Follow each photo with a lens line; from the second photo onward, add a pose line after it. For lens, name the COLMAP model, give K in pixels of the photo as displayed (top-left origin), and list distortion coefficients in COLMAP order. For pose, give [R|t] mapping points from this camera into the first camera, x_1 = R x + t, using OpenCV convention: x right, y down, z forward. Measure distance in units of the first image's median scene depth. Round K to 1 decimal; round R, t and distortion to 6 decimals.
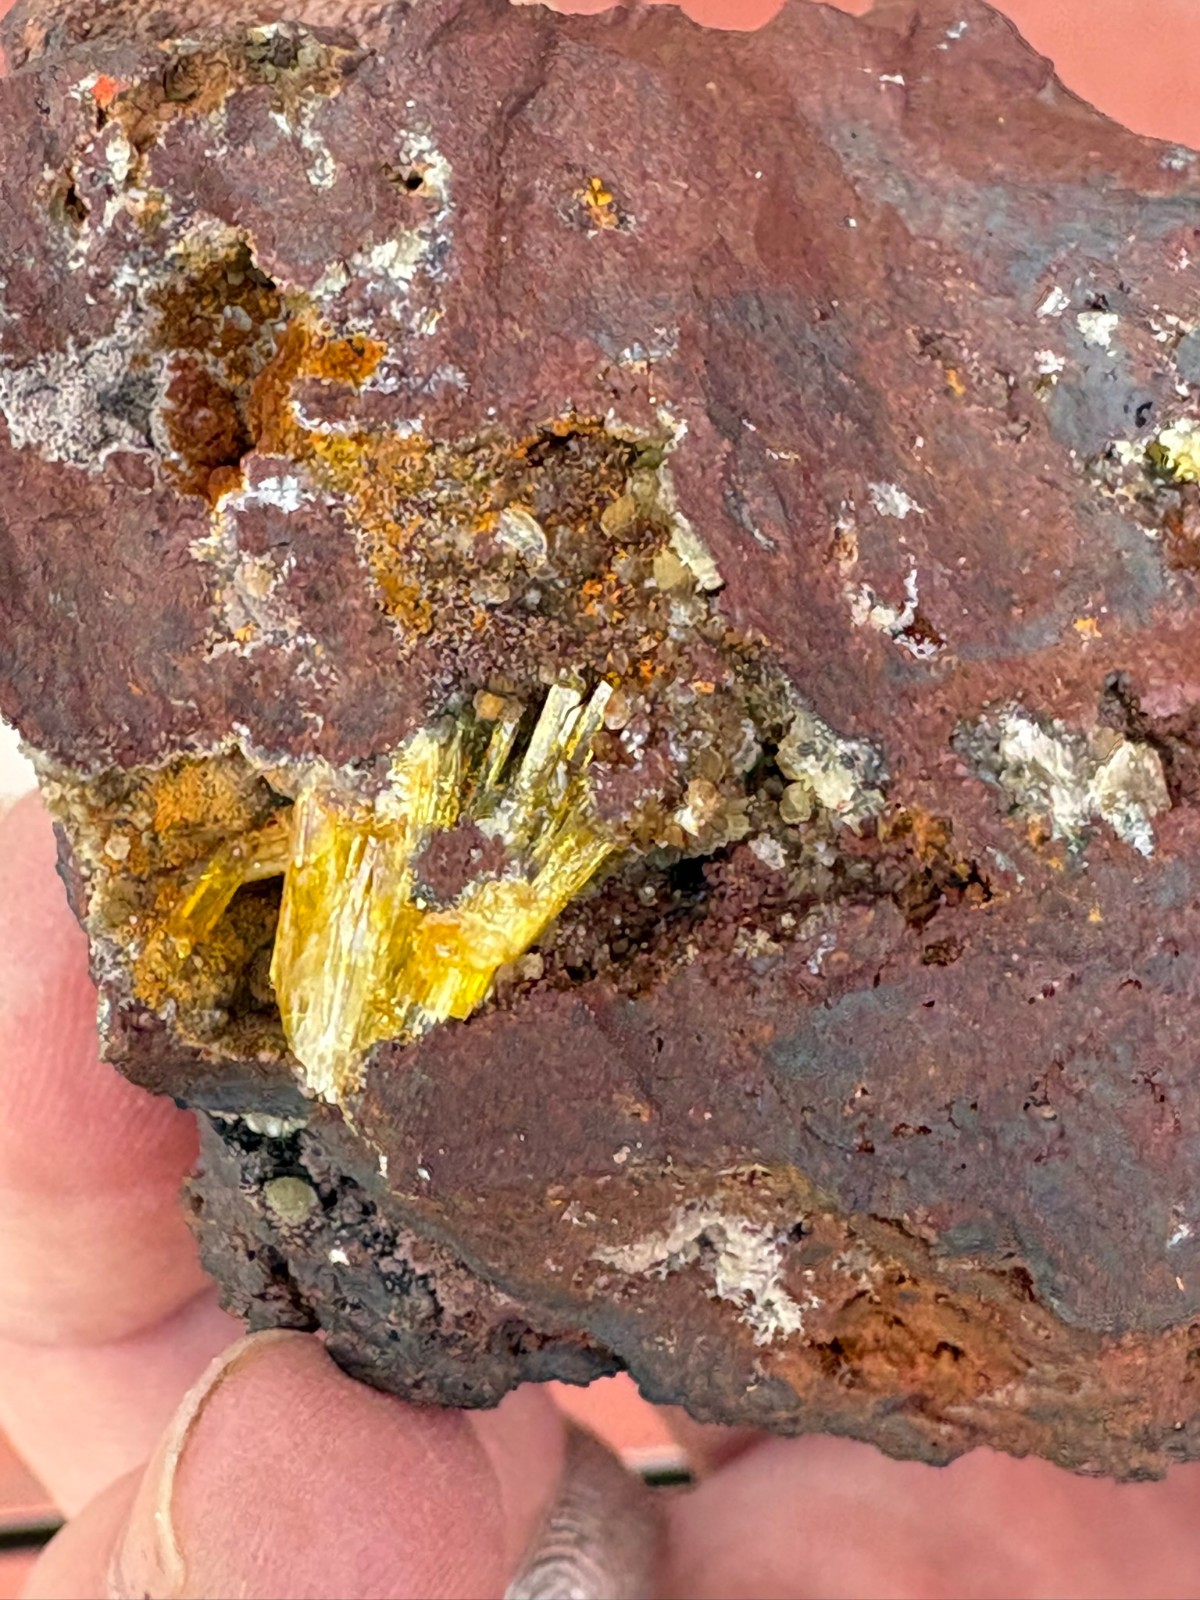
lens RADIAL K [[2516.2, 0, 598.7], [0, 2516.2, 686.1], [0, 0, 1]] dist [0.010442, 0.000000]
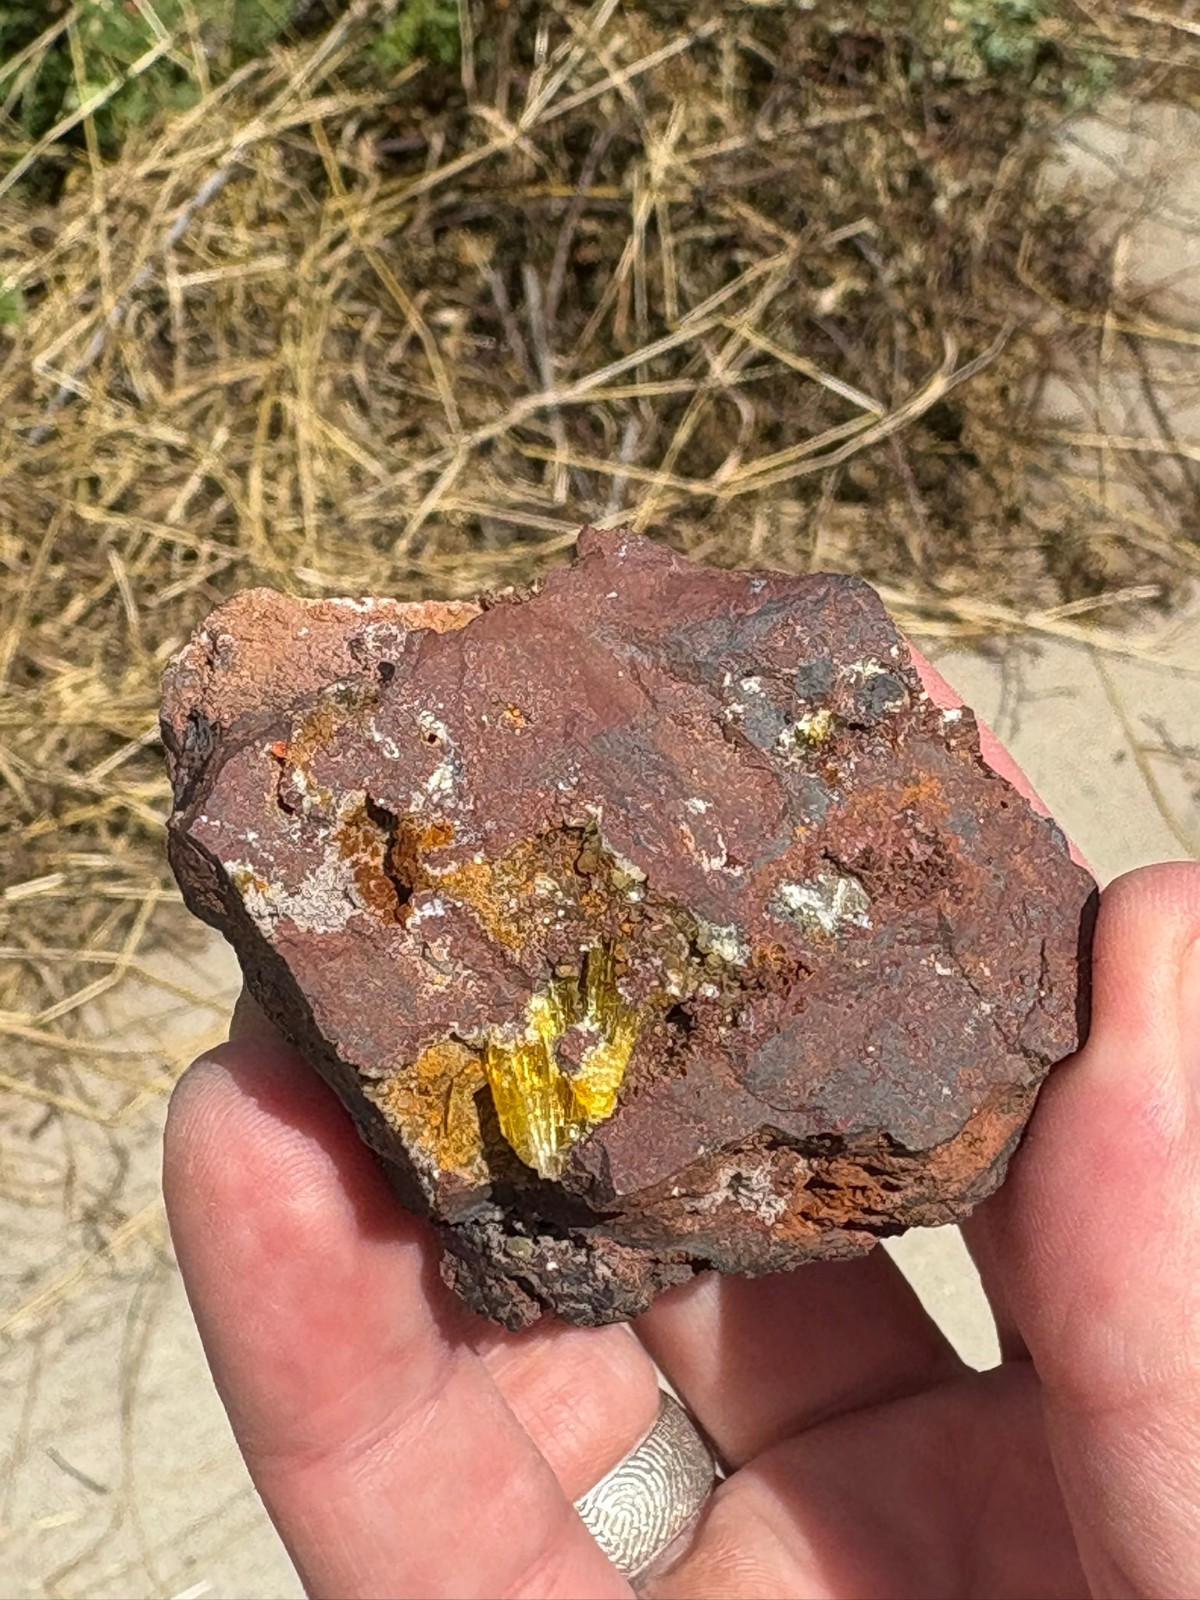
lens RADIAL K [[2516.2, 0, 608.5], [0, 2516.2, 759.3], [0, 0, 1]] dist [0.010442, 0.000000]
pose [[0.920082, -0.330678, 0.210005, -0.377658], [0.333430, 0.942489, 0.023223, -0.187606], [-0.205607, 0.048655, 0.977424, -1.009910]]
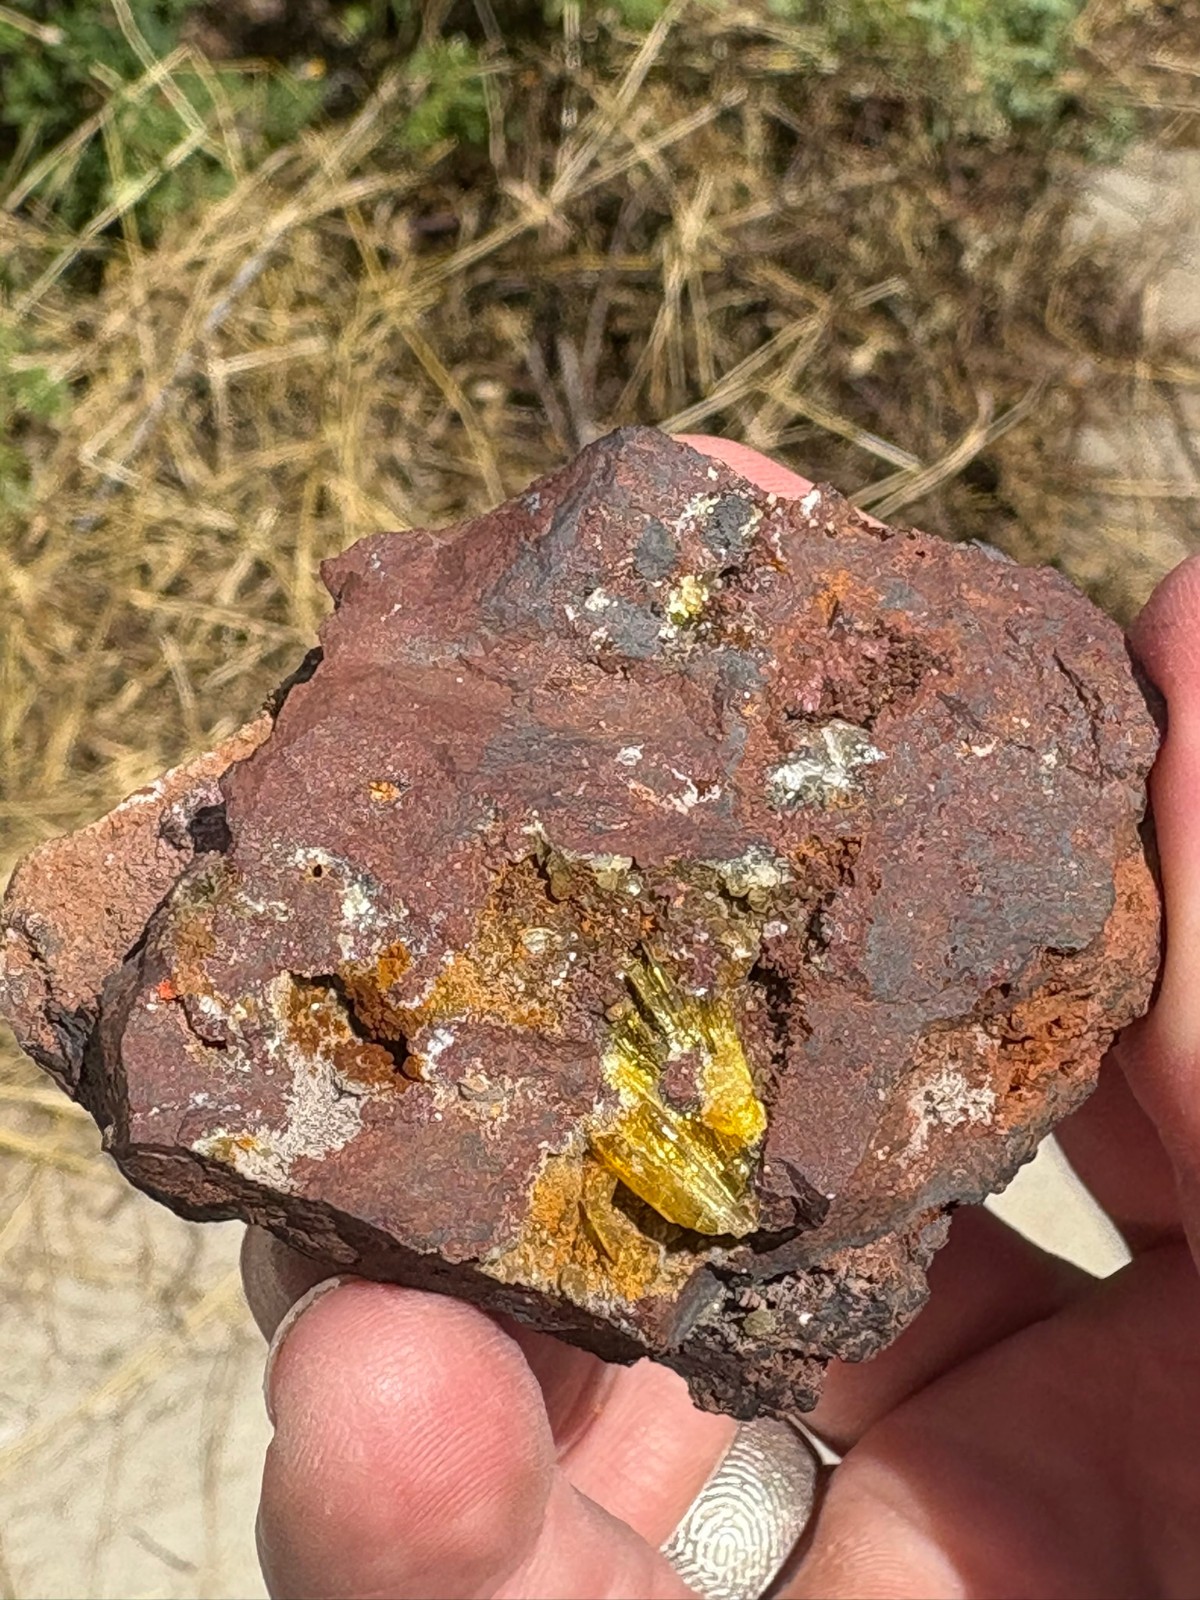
lens RADIAL K [[2516.2, 0, 617.3], [0, 2516.2, 761.4], [0, 0, 1]] dist [0.010442, 0.000000]
pose [[0.549787, -0.788810, 0.274799, -0.363184], [0.810296, 0.583537, 0.053894, -0.175108], [-0.202867, 0.193038, 0.959990, -0.620966]]
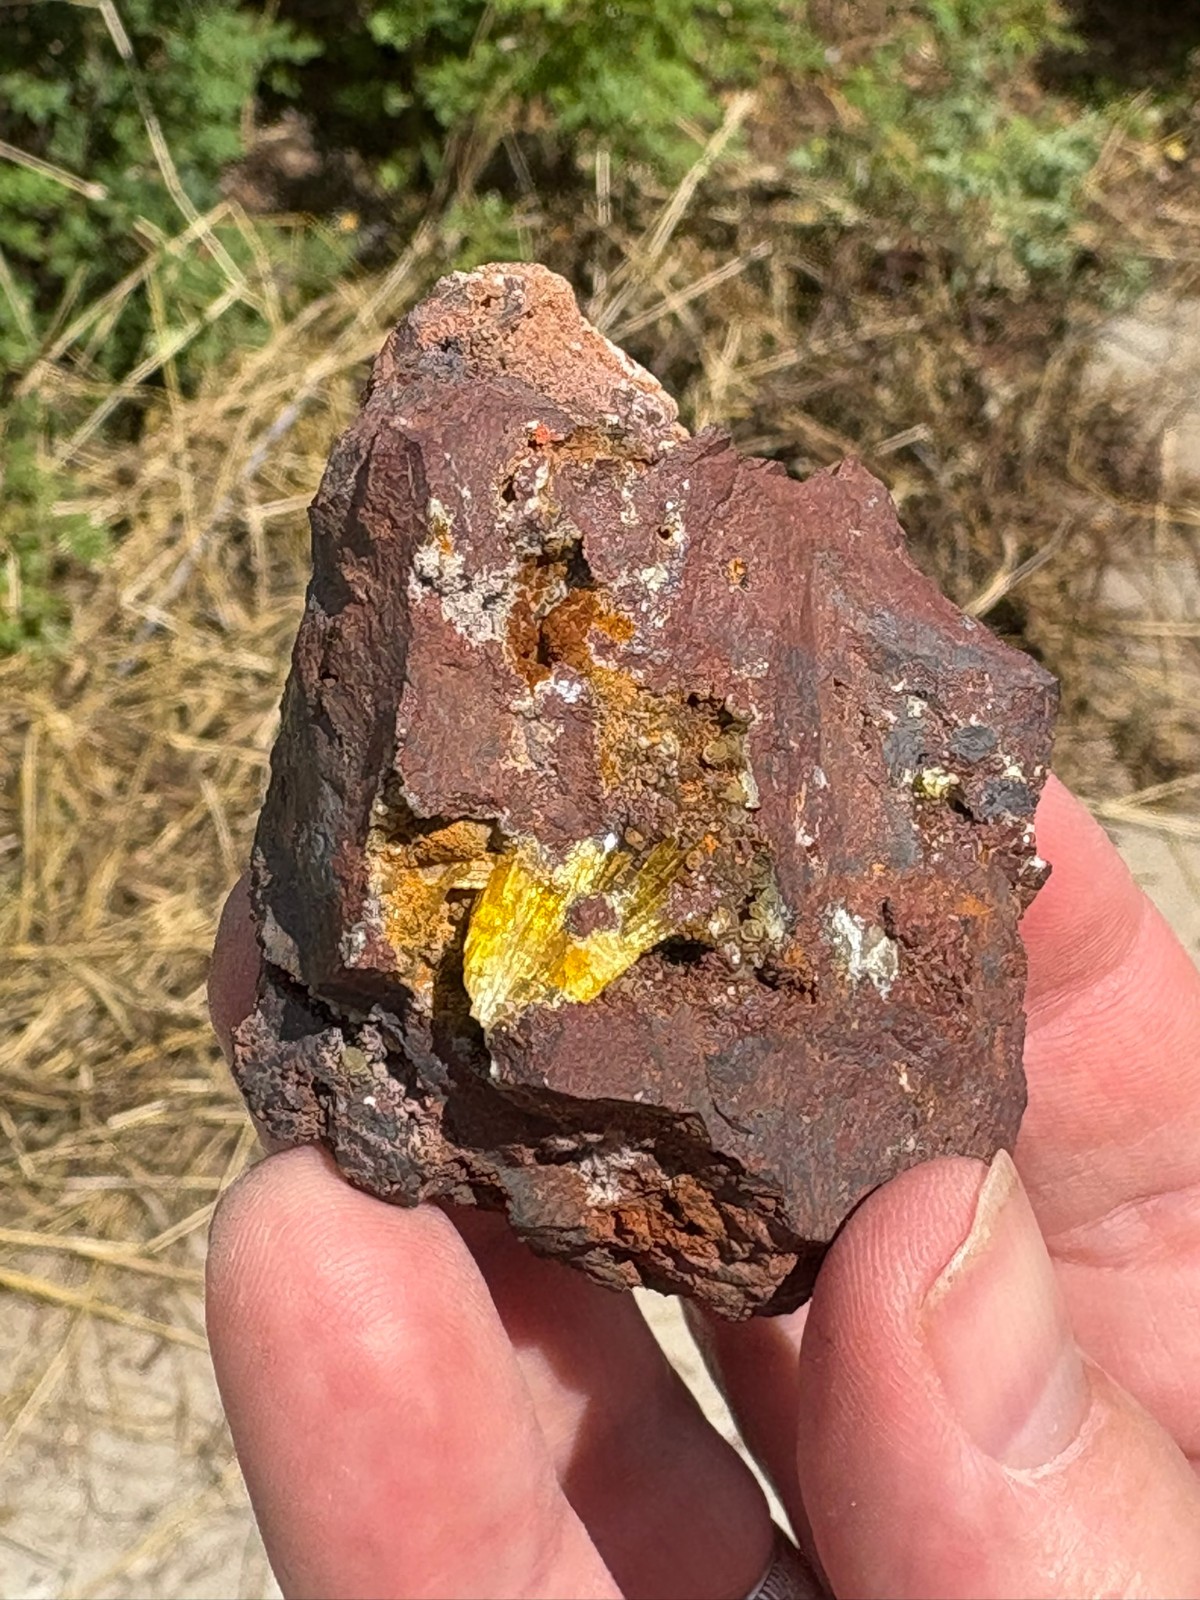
lens RADIAL K [[2516.2, 0, 637.3], [0, 2516.2, 687.7], [0, 0, 1]] dist [0.010442, 0.000000]
pose [[0.851235, 0.296013, 0.433331, -0.836156], [-0.310334, 0.949819, -0.039211, -0.023774], [-0.423193, -0.101099, 0.900382, -0.598413]]
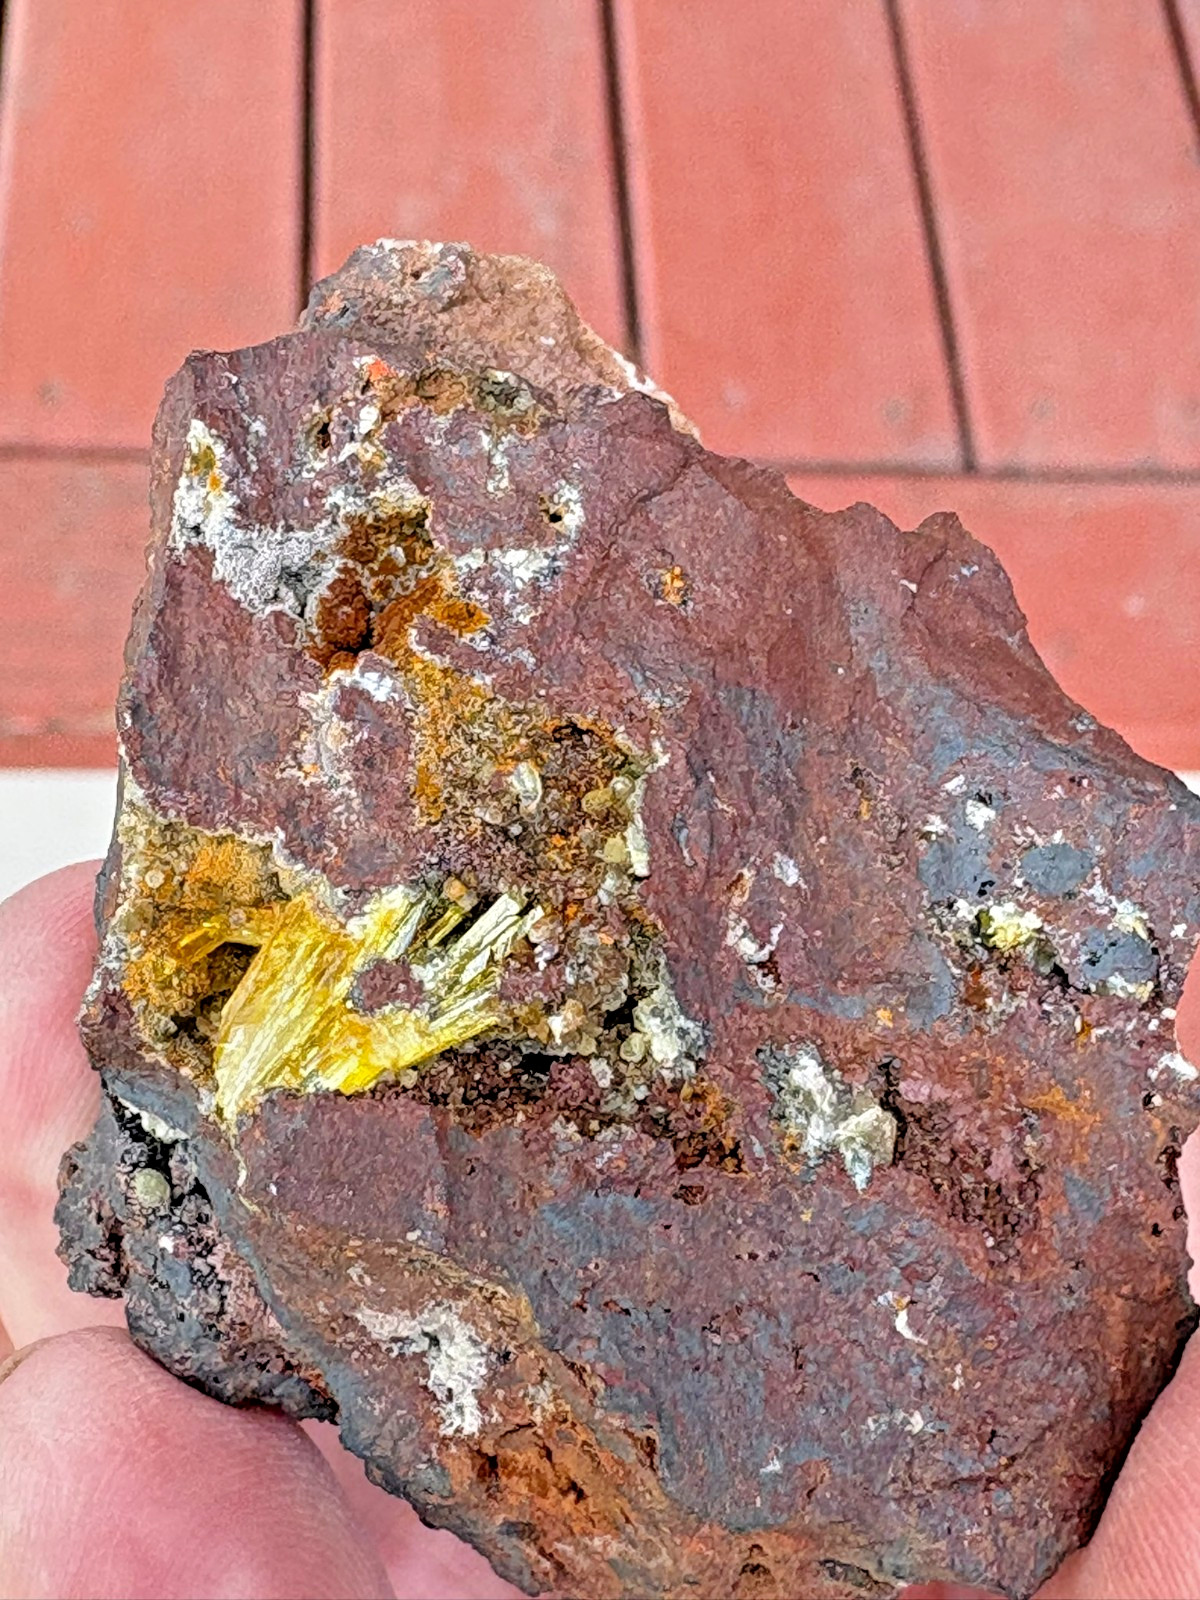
lens RADIAL K [[2516.2, 0, 608.7], [0, 2516.2, 669.9], [0, 0, 1]] dist [0.010442, 0.000000]
pose [[0.917630, 0.397431, 0.002120, -0.017116], [-0.393658, 0.909627, -0.132708, 0.046666], [-0.054670, 0.120943, 0.991153, -0.356894]]
